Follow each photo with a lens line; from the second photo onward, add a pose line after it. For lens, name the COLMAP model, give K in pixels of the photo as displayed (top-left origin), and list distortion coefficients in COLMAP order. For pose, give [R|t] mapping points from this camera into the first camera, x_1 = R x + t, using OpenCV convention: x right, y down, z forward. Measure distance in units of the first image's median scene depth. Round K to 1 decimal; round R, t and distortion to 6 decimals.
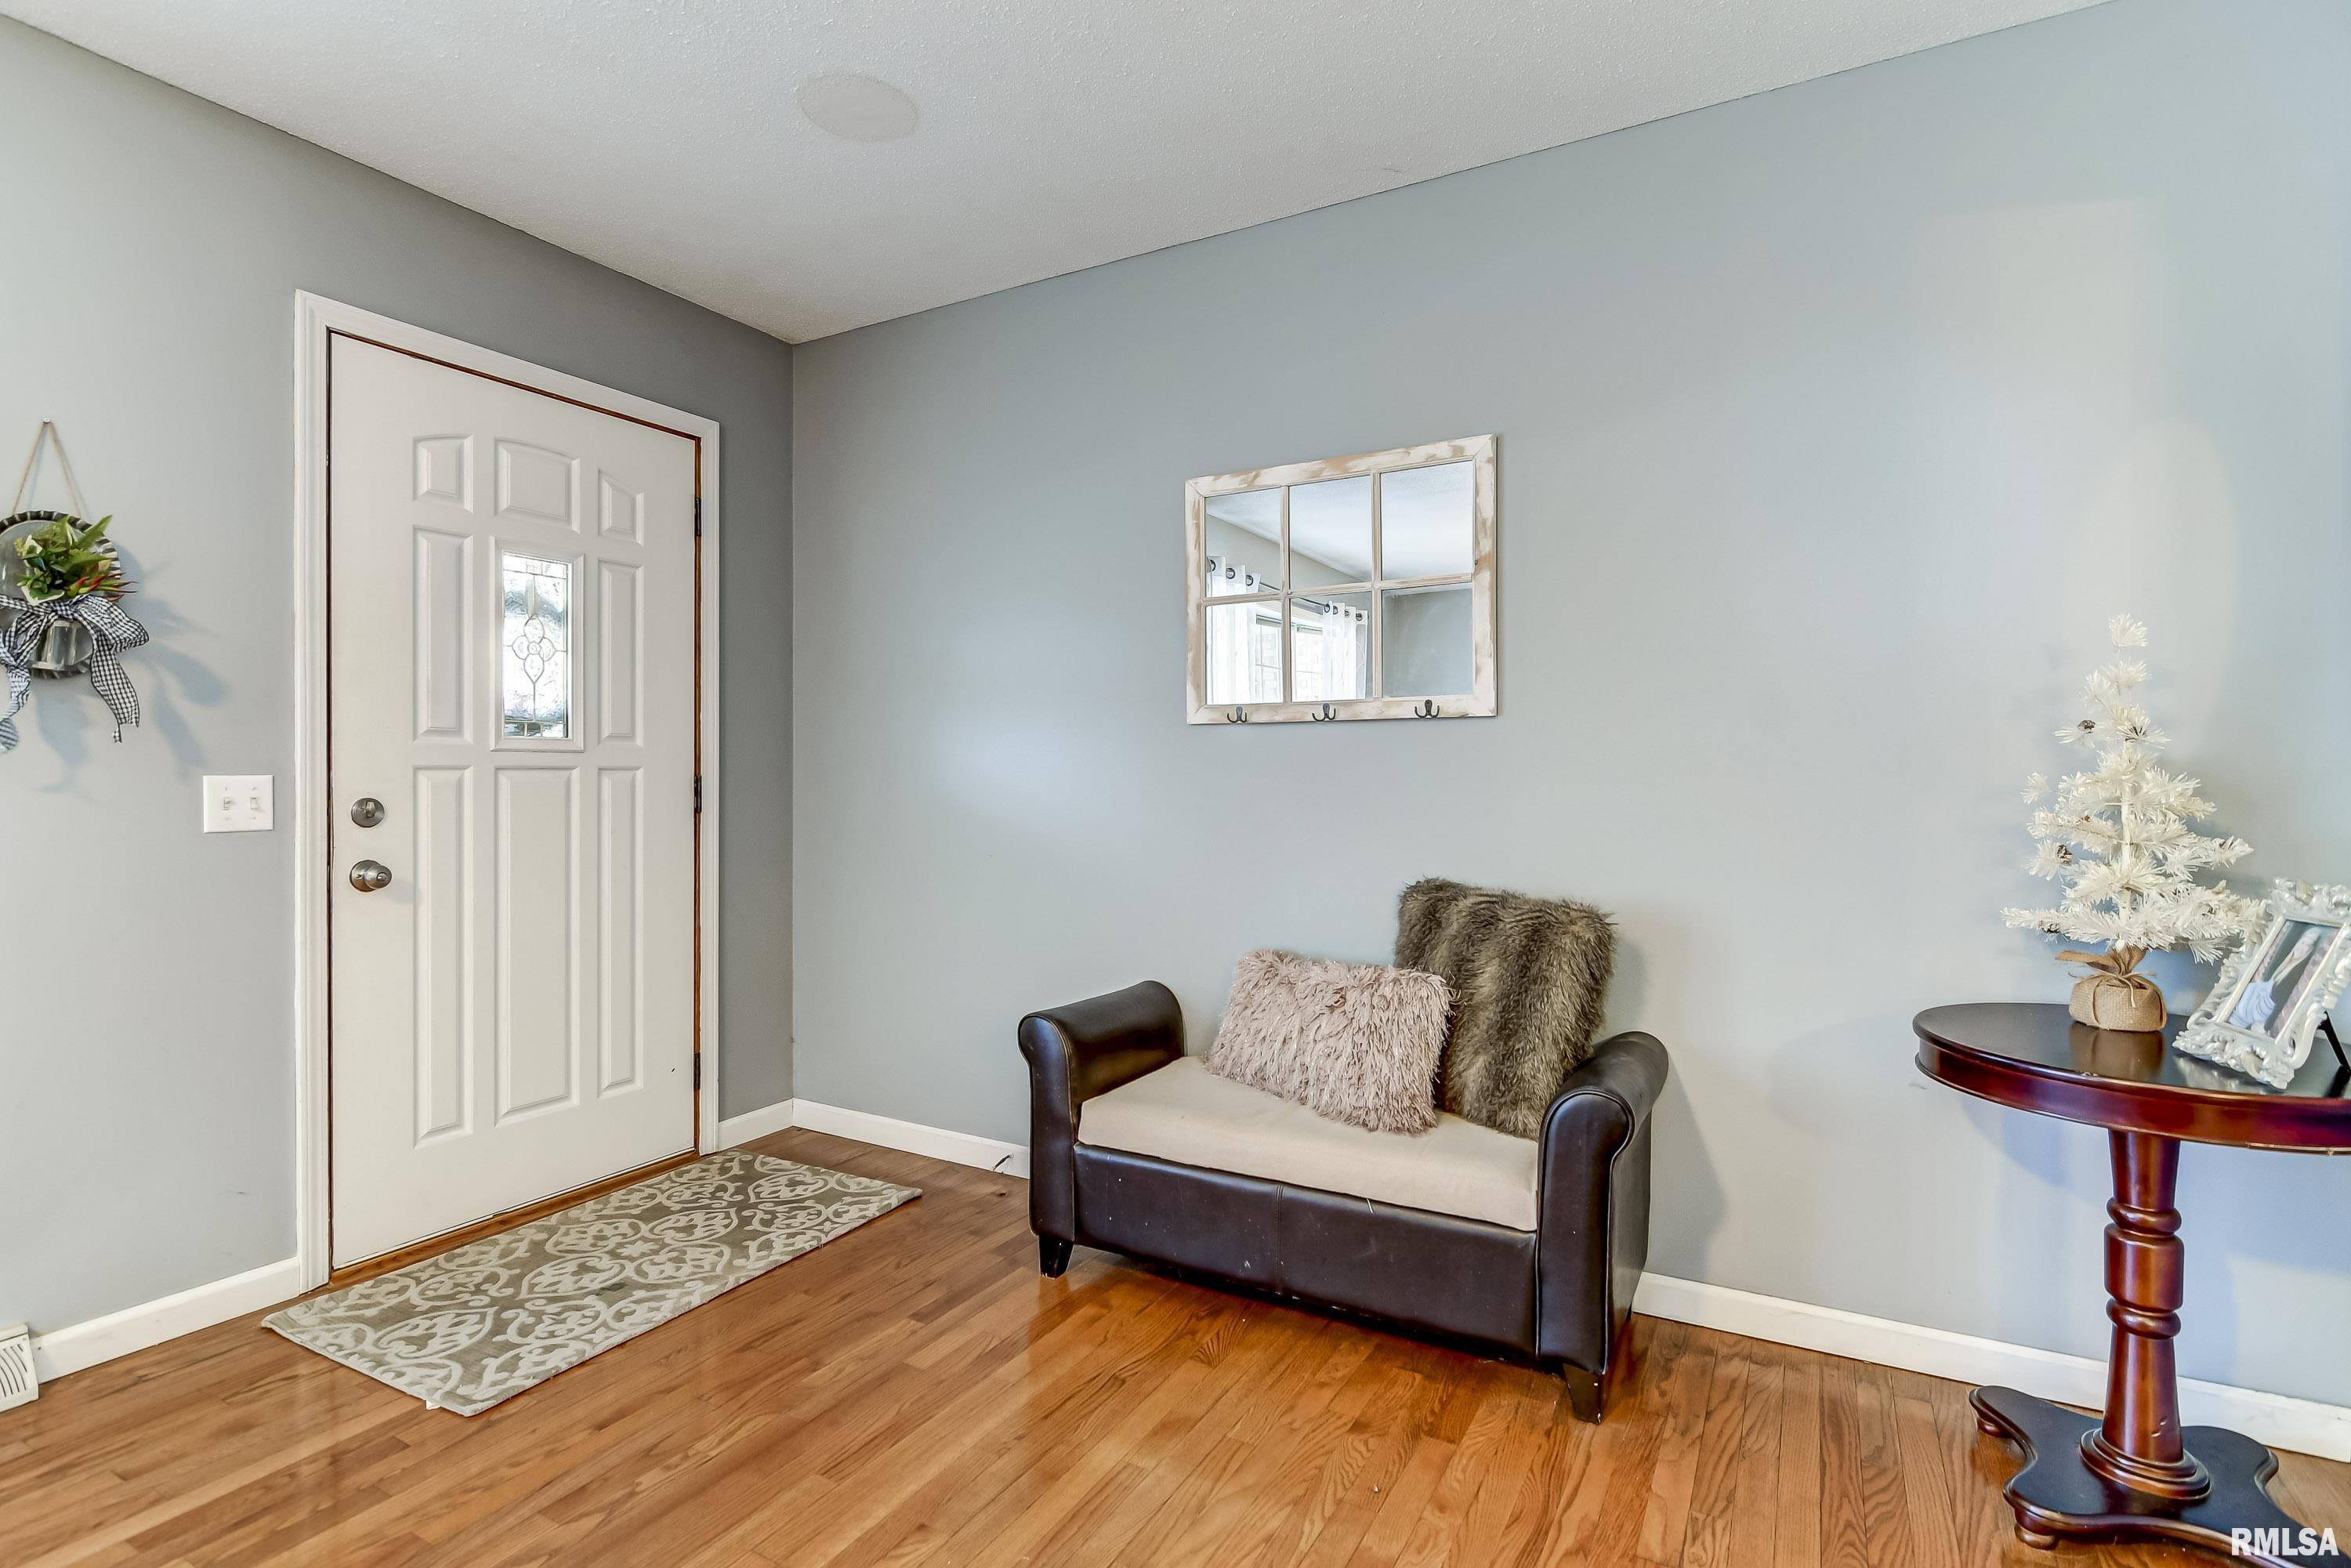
lens RADIAL K [[1120.7, 0, 1169.9], [0, 1120.7, 782.1], [0, 0, 1]] dist [0.016134, -0.014311]
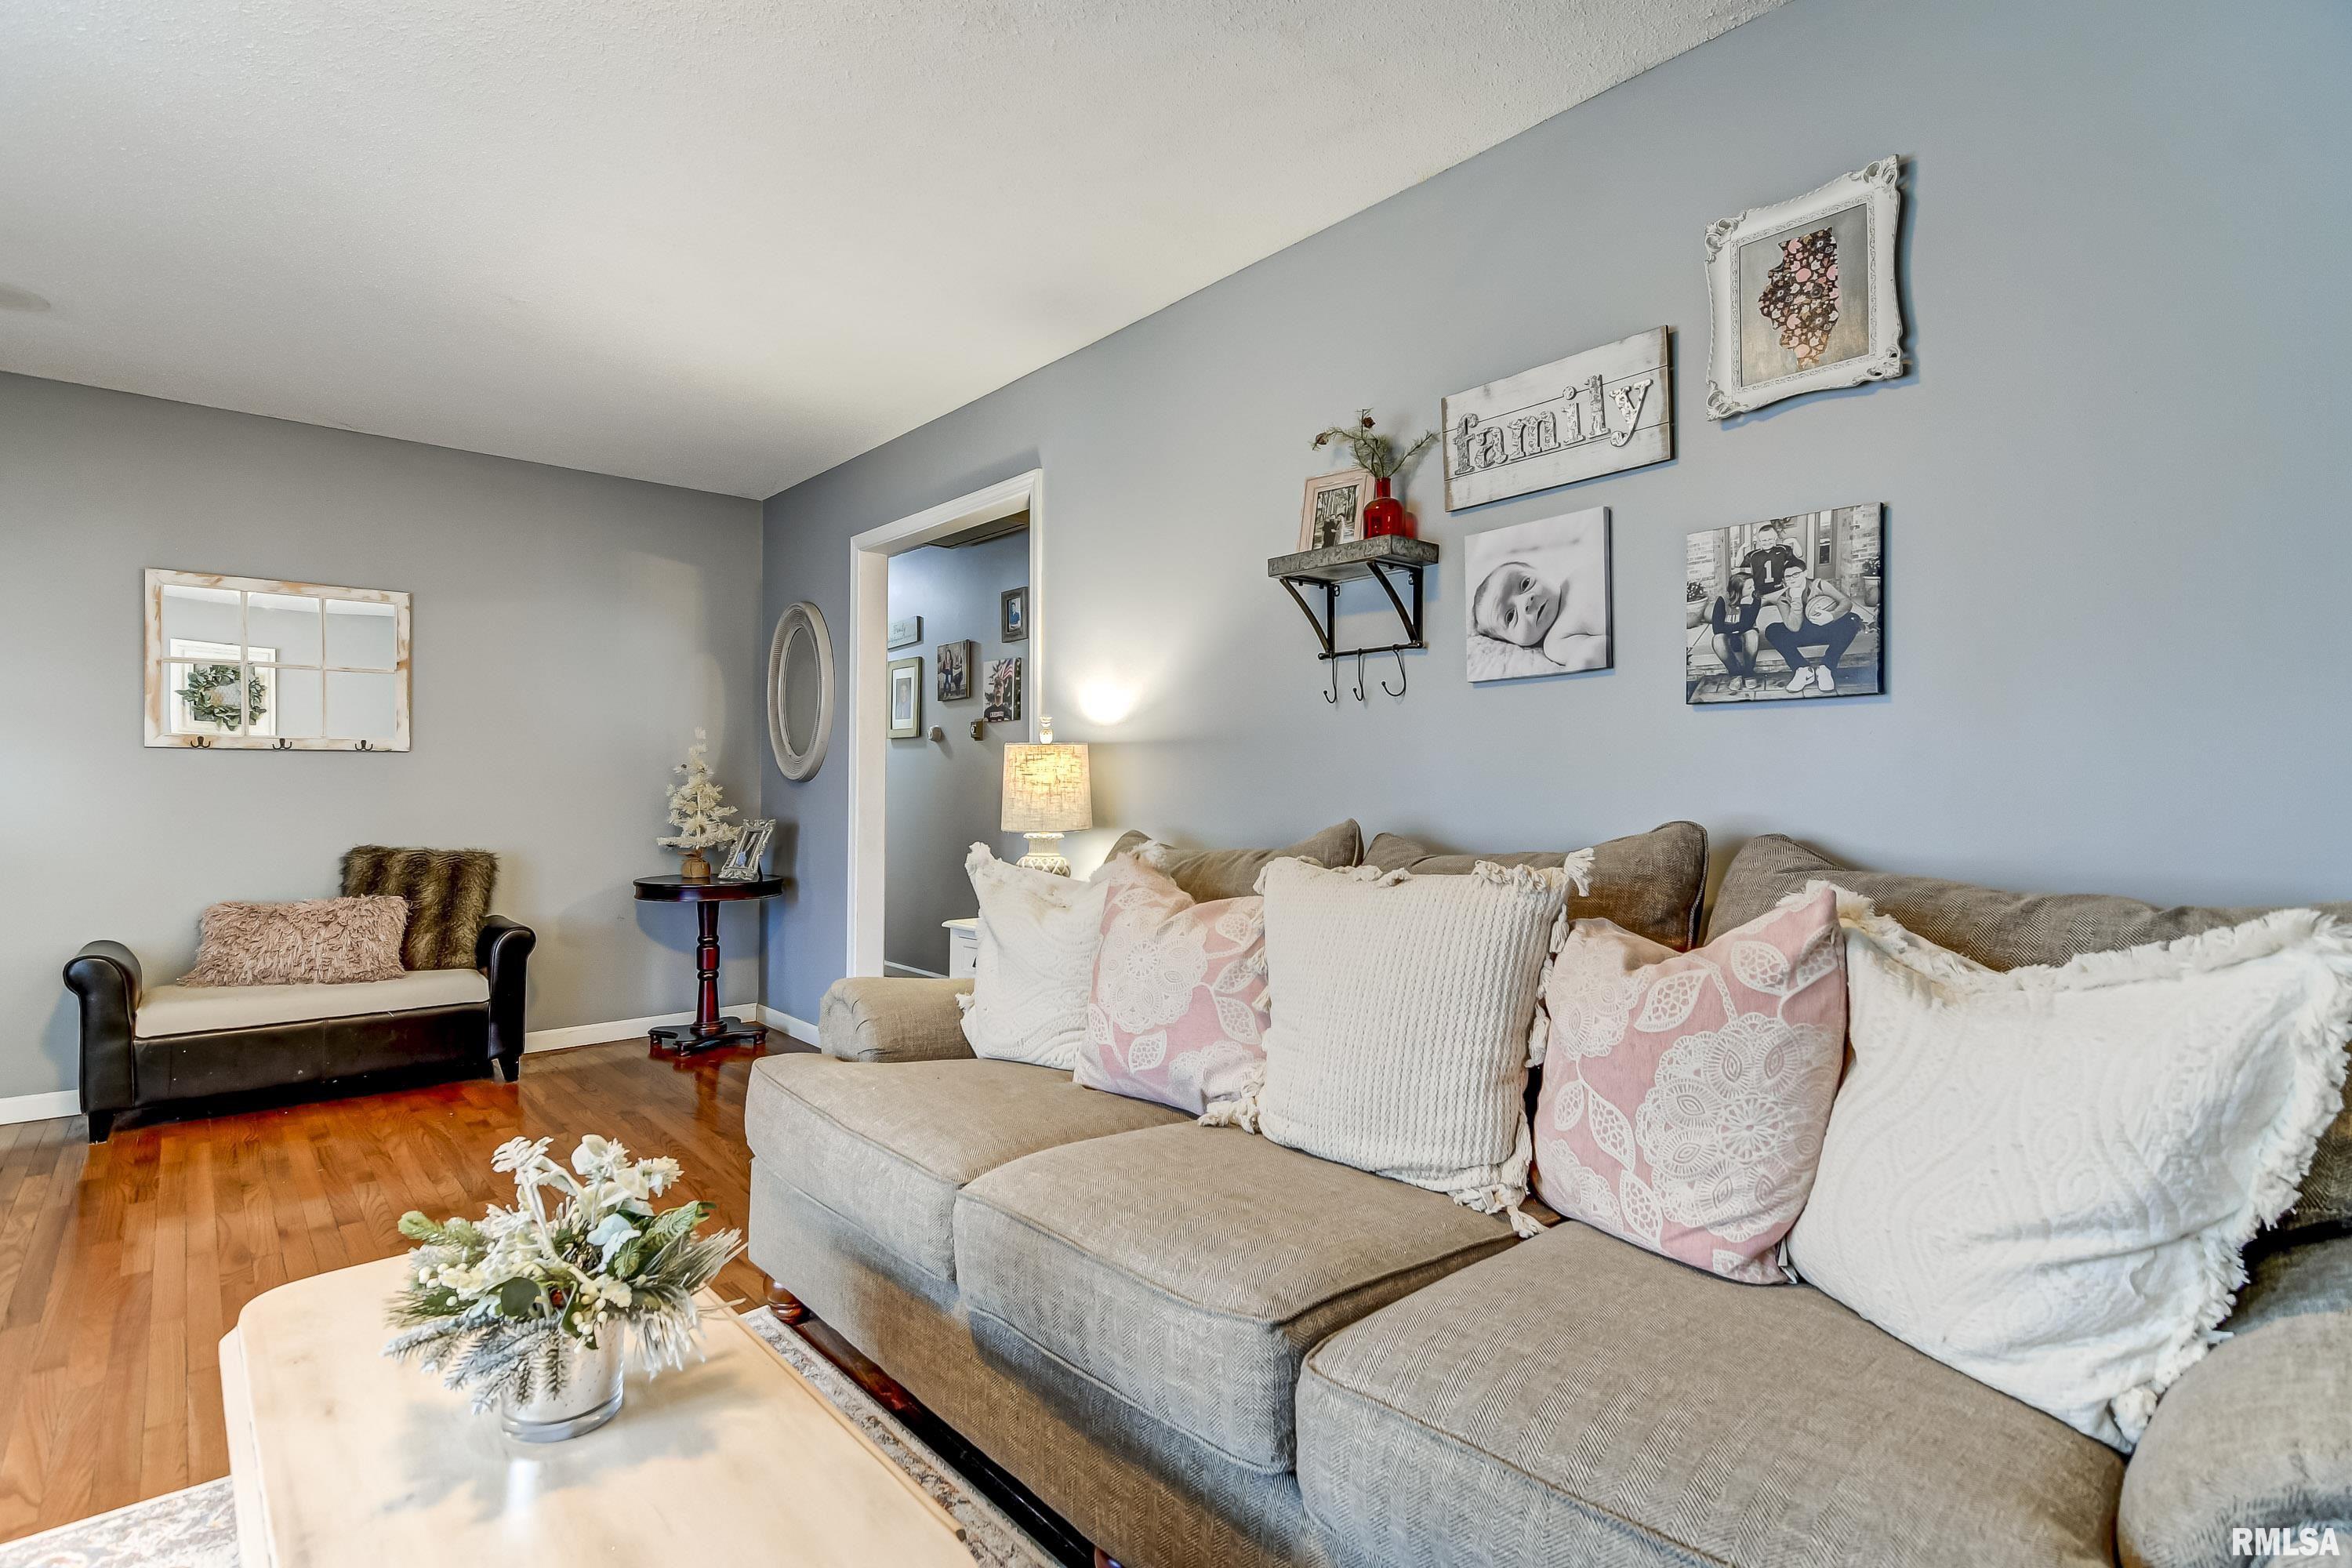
lens RADIAL K [[1121.2, 0, 1170.4], [0, 1121.2, 782.1], [0, 0, 1]] dist [0.016134, -0.014311]
pose [[0.325475, 0.006608, 0.945528, -1.093138], [0.004317, 0.999955, -0.008475, 0.010855], [-0.945541, 0.006841, 0.325431, -0.783385]]
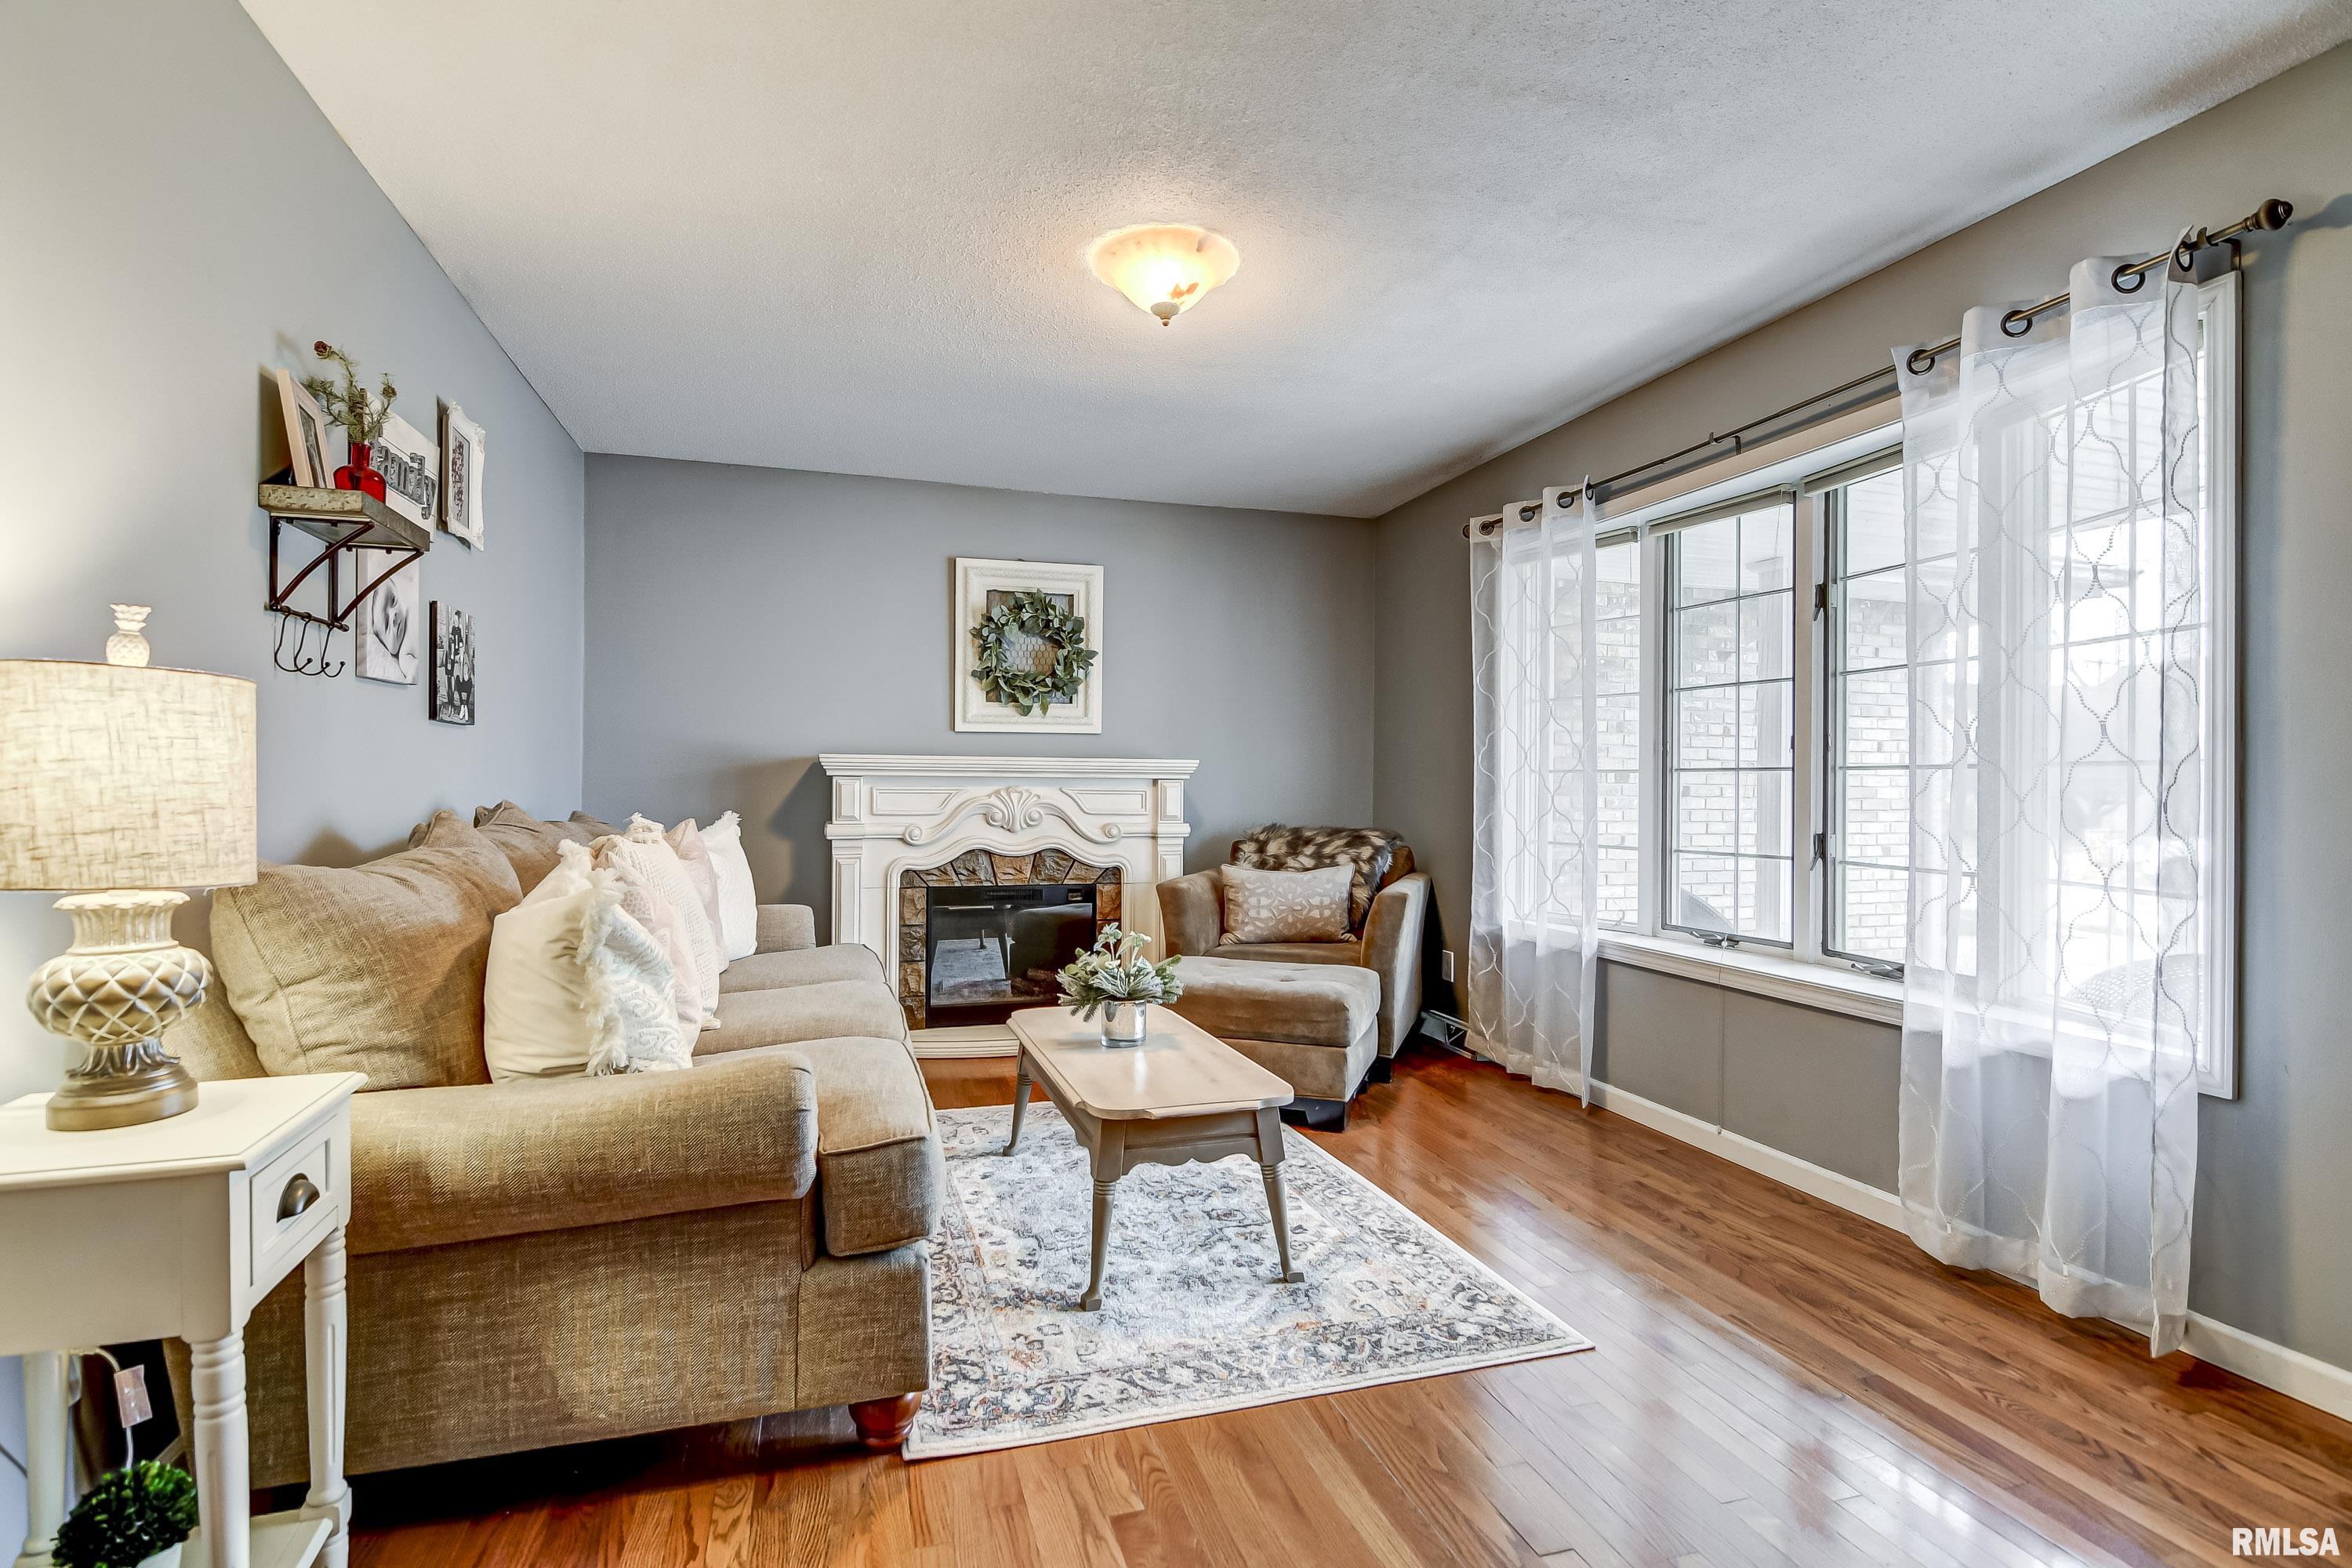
lens RADIAL K [[1121.2, 0, 1170.4], [0, 1121.2, 782.1], [0, 0, 1]] dist [0.016134, -0.014311]
pose [[-0.682189, -0.003128, -0.731169, 0.252229], [-0.011870, 0.999906, 0.006796, -0.004468], [0.731080, 0.013315, -0.682162, 0.604651]]
